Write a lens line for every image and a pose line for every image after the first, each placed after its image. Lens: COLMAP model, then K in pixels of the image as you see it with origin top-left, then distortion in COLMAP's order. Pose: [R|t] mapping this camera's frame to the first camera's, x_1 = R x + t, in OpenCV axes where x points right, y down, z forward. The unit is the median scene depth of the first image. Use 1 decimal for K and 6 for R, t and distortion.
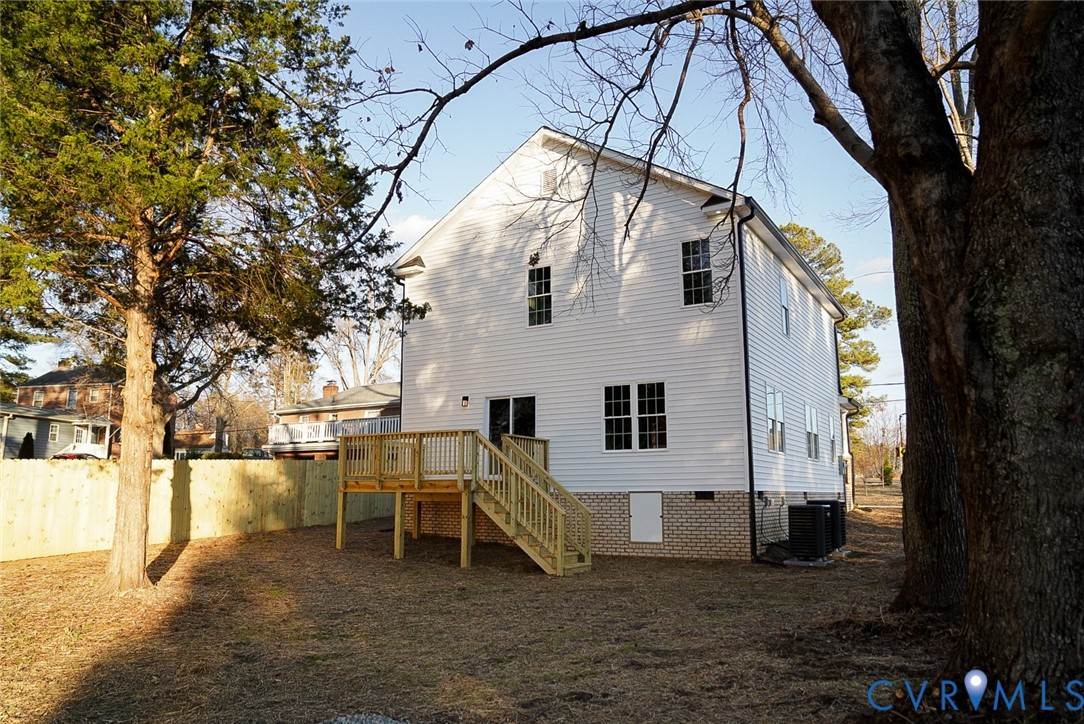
lens RADIAL K [[759.4, 0, 542.0], [0, 759.4, 362.0], [0, 0, 1]] dist [-0.137156, 0.122273]
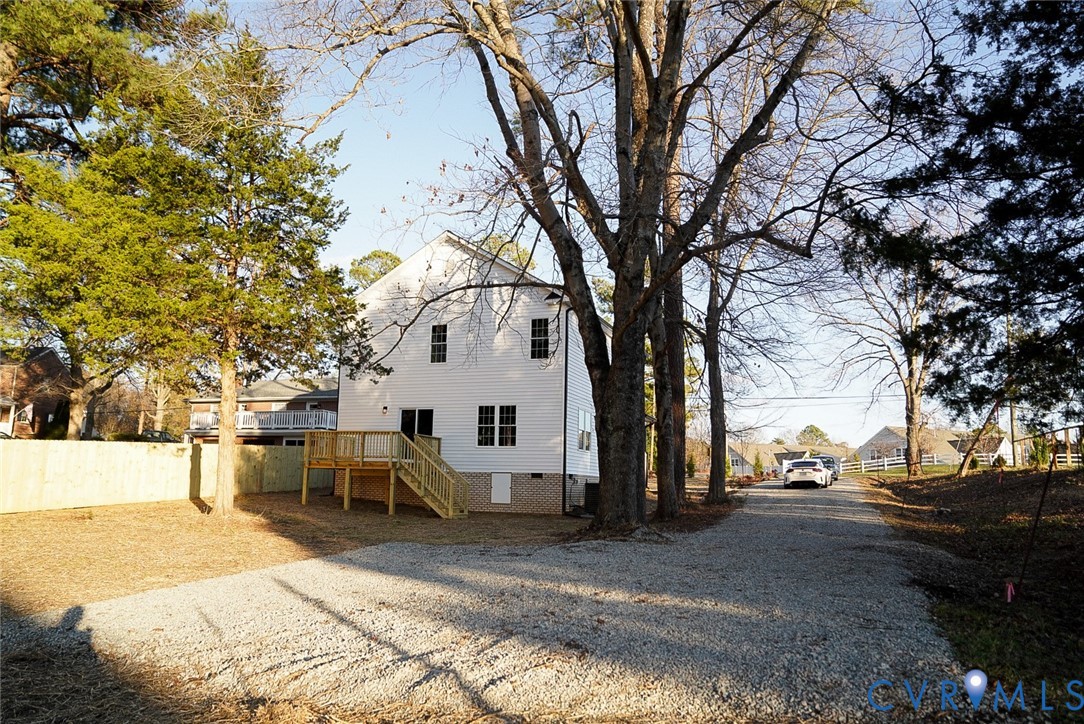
lens RADIAL K [[753.5, 0, 537.9], [0, 753.5, 366.0], [0, 0, 1]] dist [-0.123194, 0.094289]
pose [[0.982772, 0.047675, 0.178568, -0.084851], [-0.050987, 0.998601, 0.014002, -0.082779], [-0.177650, -0.022865, 0.983828, -0.594559]]
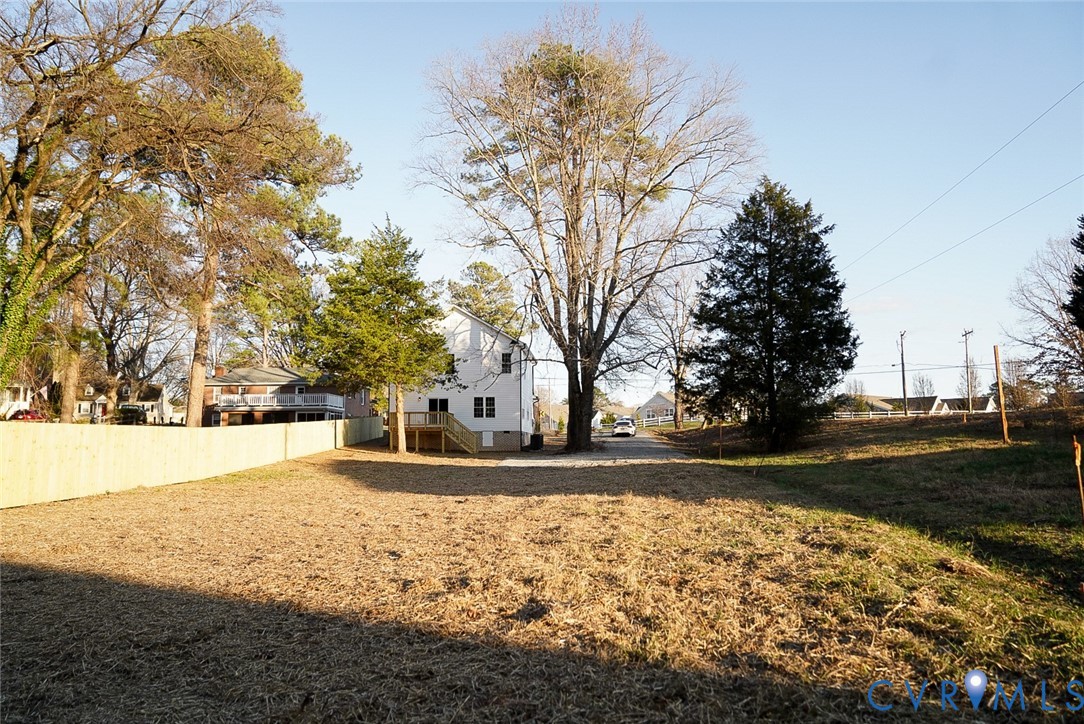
lens RADIAL K [[759.4, 0, 542.0], [0, 759.4, 362.0], [0, 0, 1]] dist [-0.137156, 0.122273]
pose [[0.888177, 0.041910, 0.457586, -1.143479], [-0.072038, 0.996218, 0.048584, -0.293494], [-0.453819, -0.076115, 0.887837, -1.945343]]
